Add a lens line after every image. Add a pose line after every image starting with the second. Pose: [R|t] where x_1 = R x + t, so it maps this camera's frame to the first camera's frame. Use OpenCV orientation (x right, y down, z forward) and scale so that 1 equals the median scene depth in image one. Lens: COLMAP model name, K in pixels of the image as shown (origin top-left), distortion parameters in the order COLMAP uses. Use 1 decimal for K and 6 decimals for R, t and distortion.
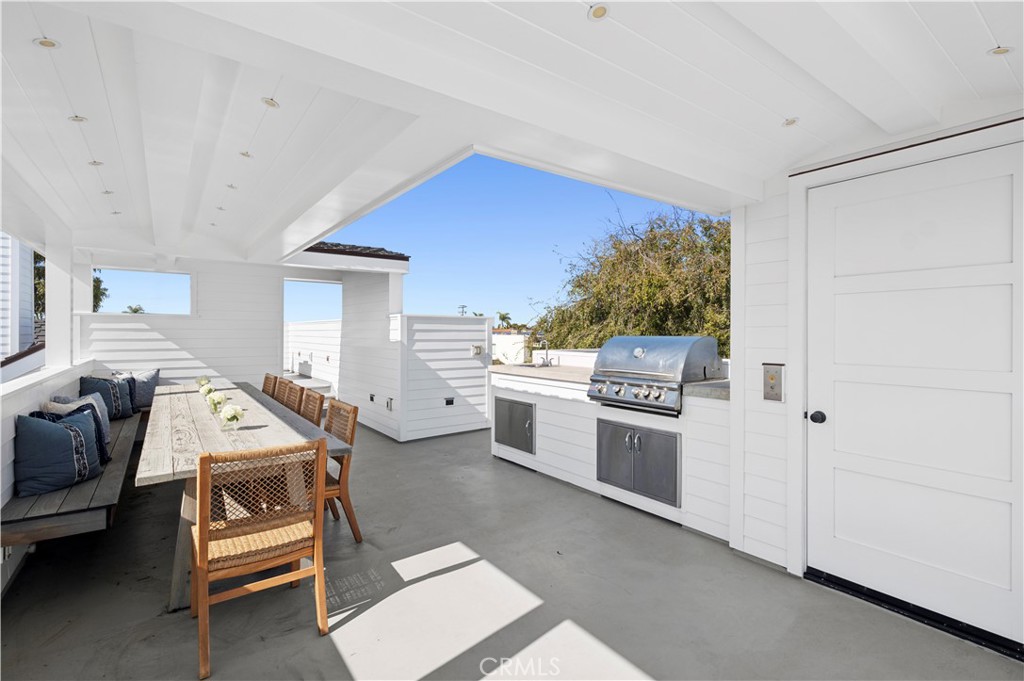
lens RADIAL K [[474.2, 0, 512.0], [0, 474.2, 340.5], [0, 0, 1]] dist [0.001614, 0.000359]
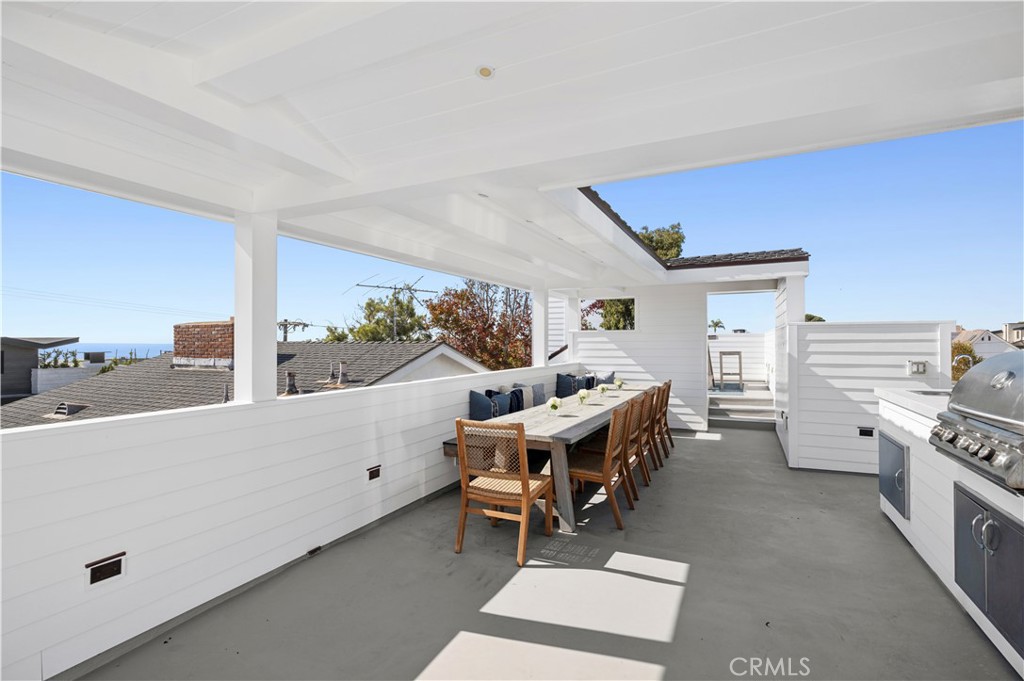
lens RADIAL K [[474.2, 0, 512.0], [0, 474.2, 340.5], [0, 0, 1]] dist [0.001614, 0.000359]
pose [[0.469105, -0.008543, -0.883101, 0.392553], [-0.009083, 0.999854, -0.014497, -0.006620], [0.883096, 0.014822, 0.468958, 0.159098]]
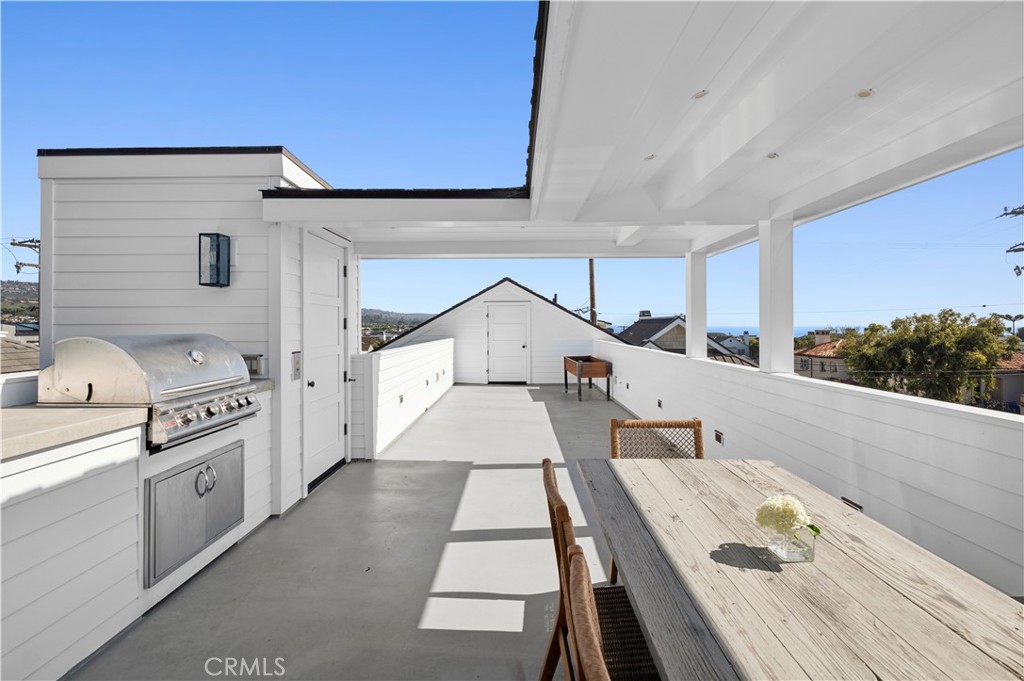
lens RADIAL K [[474.2, 0, 512.0], [0, 474.2, 340.5], [0, 0, 1]] dist [0.001614, 0.000359]
pose [[-0.803194, -0.014216, 0.595548, -0.434686], [0.015670, 0.998865, 0.044976, -0.021355], [-0.595511, 0.045456, -0.802060, 1.007006]]
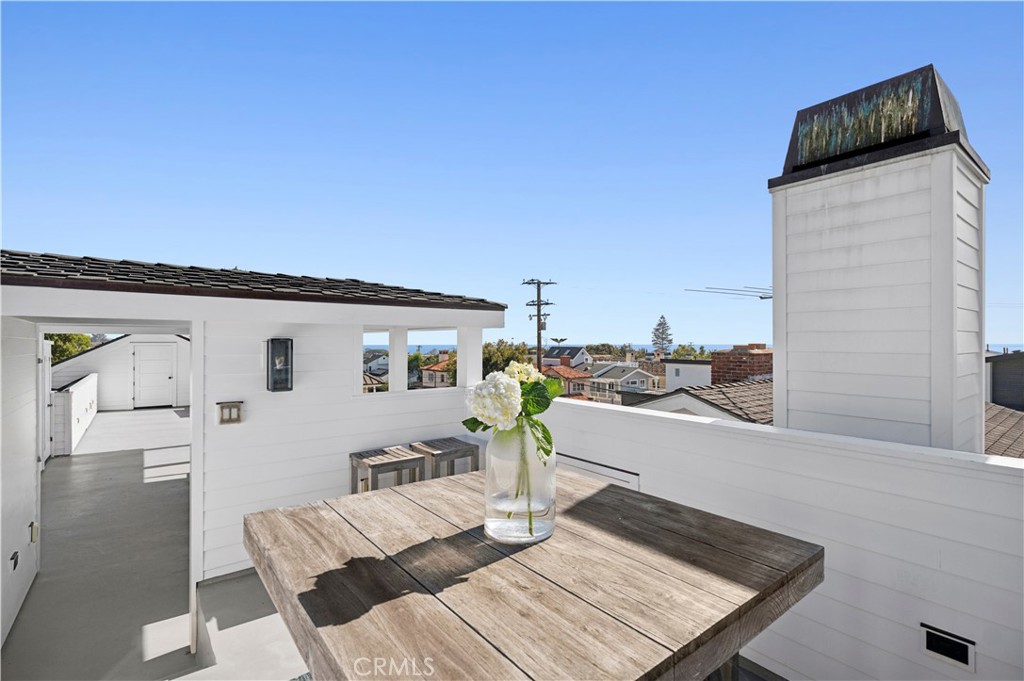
lens RADIAL K [[474.2, 0, 512.0], [0, 474.2, 340.5], [0, 0, 1]] dist [0.001614, 0.000359]
pose [[-0.999553, -0.003935, -0.029622, -1.205311], [-0.004448, 0.999841, 0.017274, -0.192467], [0.029549, 0.017398, -0.999412, 2.224785]]
